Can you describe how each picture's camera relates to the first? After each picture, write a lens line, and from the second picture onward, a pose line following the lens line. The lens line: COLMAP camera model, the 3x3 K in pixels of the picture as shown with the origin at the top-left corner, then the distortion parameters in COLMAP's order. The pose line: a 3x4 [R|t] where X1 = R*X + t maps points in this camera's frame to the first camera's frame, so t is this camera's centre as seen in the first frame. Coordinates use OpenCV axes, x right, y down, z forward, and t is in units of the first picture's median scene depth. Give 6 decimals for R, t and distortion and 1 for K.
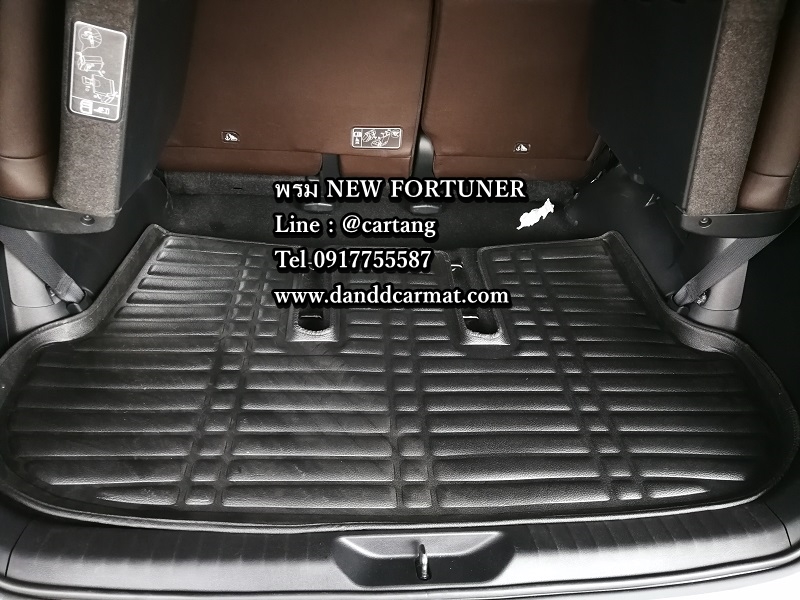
lens RADIAL K [[647.2, 0, 400.0], [0, 647.2, 300.0], [0, 0, 1]] dist [0.025027, 0.005553]
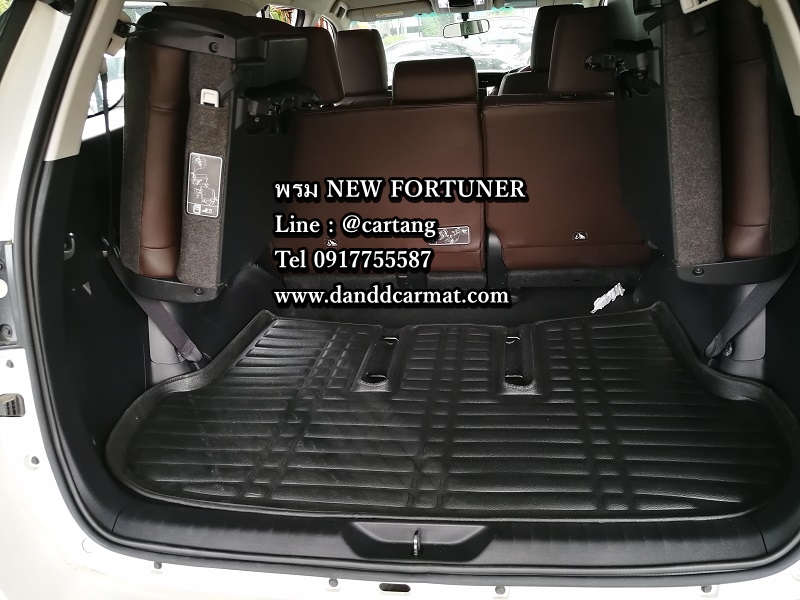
lens RADIAL K [[647.2, 0, 400.0], [0, 647.2, 300.0], [0, 0, 1]] dist [0.025027, 0.005553]
pose [[0.969373, -0.045359, -0.241370, 0.244959], [-0.004440, 0.979399, -0.201886, 0.158730], [0.245554, 0.196775, 0.949201, -0.178997]]
